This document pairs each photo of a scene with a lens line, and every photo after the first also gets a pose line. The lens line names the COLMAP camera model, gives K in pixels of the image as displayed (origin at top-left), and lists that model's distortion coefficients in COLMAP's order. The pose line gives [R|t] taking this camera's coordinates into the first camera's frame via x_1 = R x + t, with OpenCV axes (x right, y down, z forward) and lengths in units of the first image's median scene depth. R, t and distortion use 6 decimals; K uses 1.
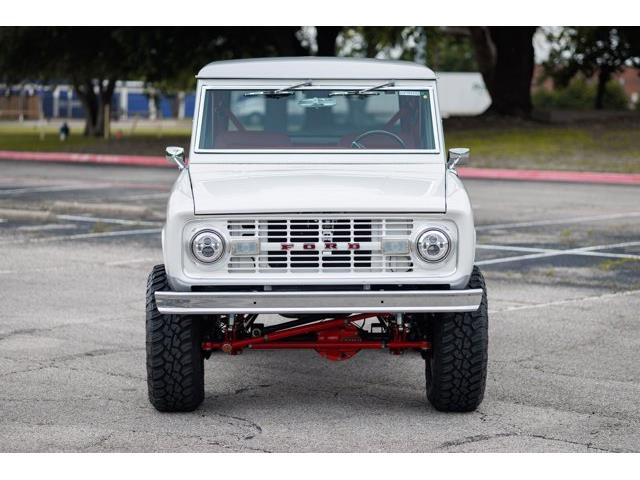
lens RADIAL K [[1946.1, 0, 319.1], [0, 1946.1, 236.2], [0, 0, 1]] dist [-0.001202, 0.000000]
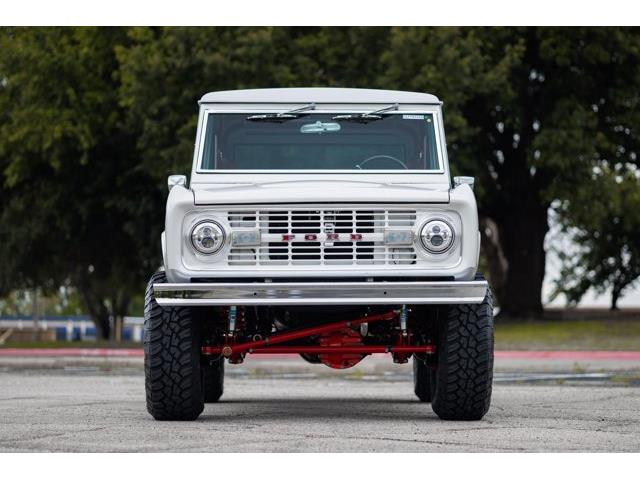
lens RADIAL K [[1946.1, 0, 322.9], [0, 1946.1, 242.1], [0, 0, 1]] dist [-0.001202, 0.000000]
pose [[0.999986, -0.000801, -0.005172, 0.006000], [0.000143, 0.992021, -0.126075, 0.128087], [0.005232, 0.126073, 0.992007, 0.023179]]
